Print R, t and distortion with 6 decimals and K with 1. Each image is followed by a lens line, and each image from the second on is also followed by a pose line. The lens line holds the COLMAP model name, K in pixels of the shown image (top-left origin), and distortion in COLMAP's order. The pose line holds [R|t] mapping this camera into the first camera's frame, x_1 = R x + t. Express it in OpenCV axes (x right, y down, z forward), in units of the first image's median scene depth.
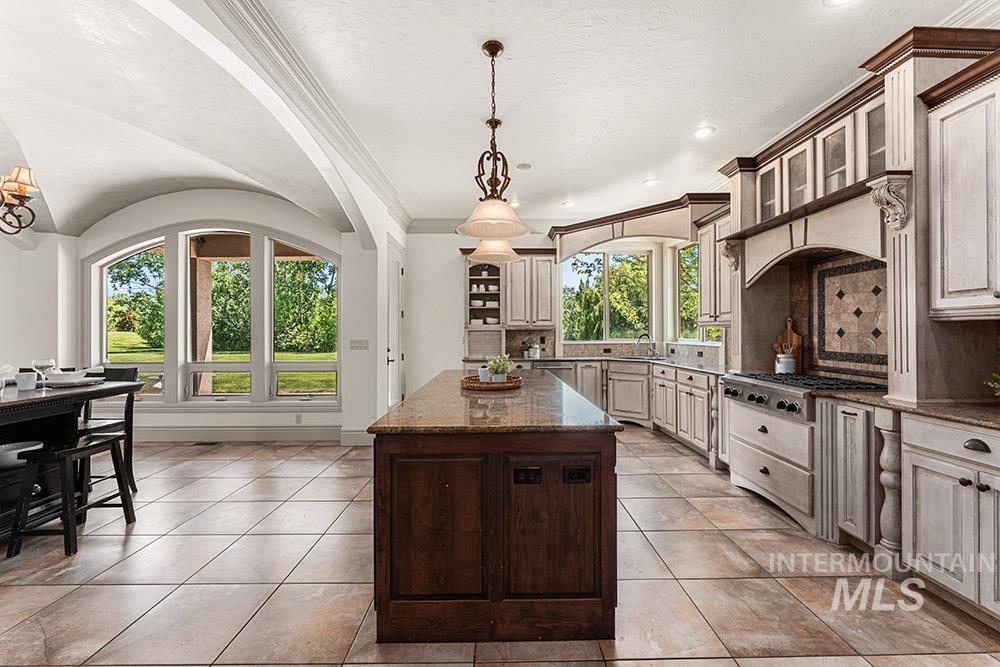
lens RADIAL K [[404.5, 0, 503.6], [0, 404.5, 331.5], [0, 0, 1]] dist [-0.007447, 0.001177]
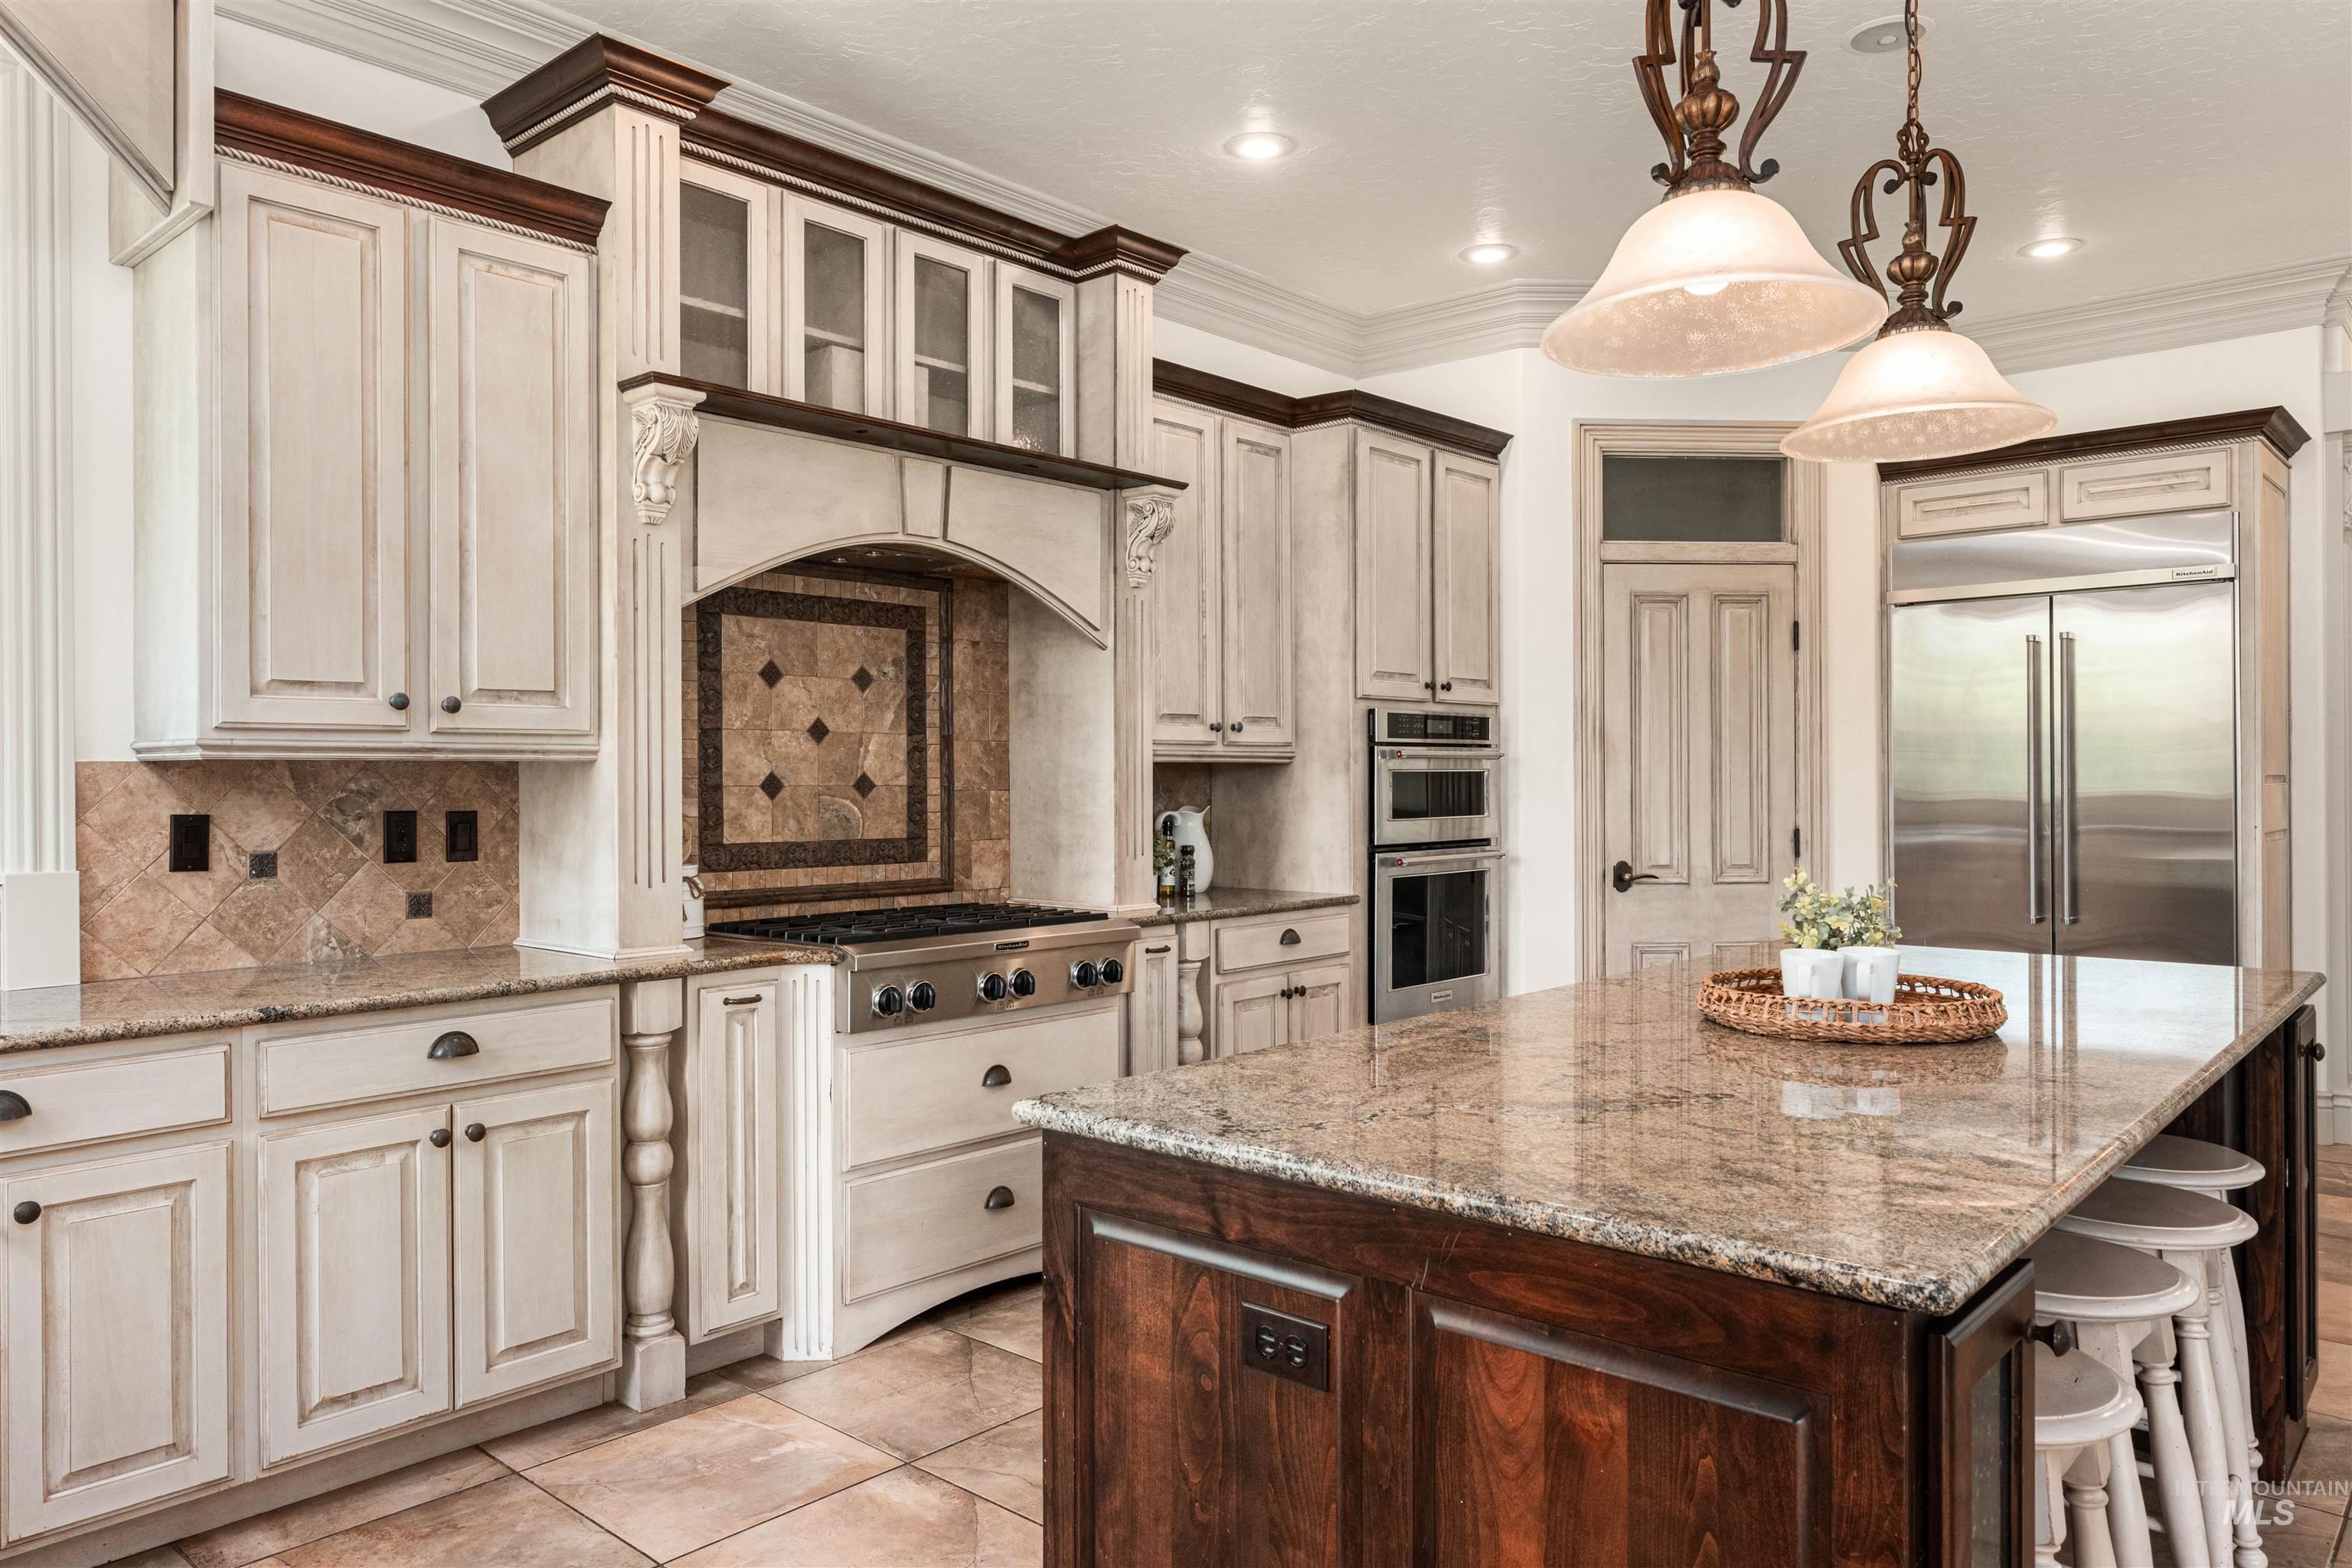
lens RADIAL K [[1565.1, 0, 1174.6], [0, 1565.1, 778.6], [0, 0, 1]] dist [0.004435, -0.005514]
pose [[-0.731854, 0.008853, 0.681404, -0.333209], [0.009201, 0.999953, -0.003110, 0.004380], [-0.681399, 0.003994, -0.731901, 1.813144]]
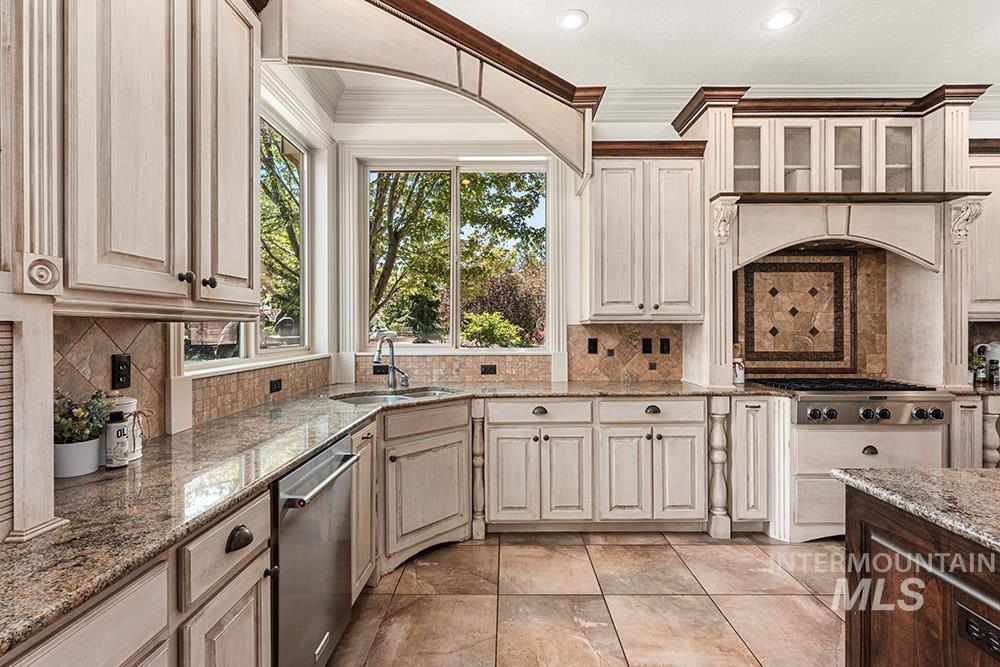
lens RADIAL K [[458.0, 0, 501.3], [0, 458.0, 331.3], [0, 0, 1]] dist [-0.002812, 0.000621]
pose [[0.025020, 0.003702, 0.999680, -0.290210], [0.003168, 0.999988, -0.003782, 0.004751], [-0.999682, 0.003261, 0.025008, 1.695368]]
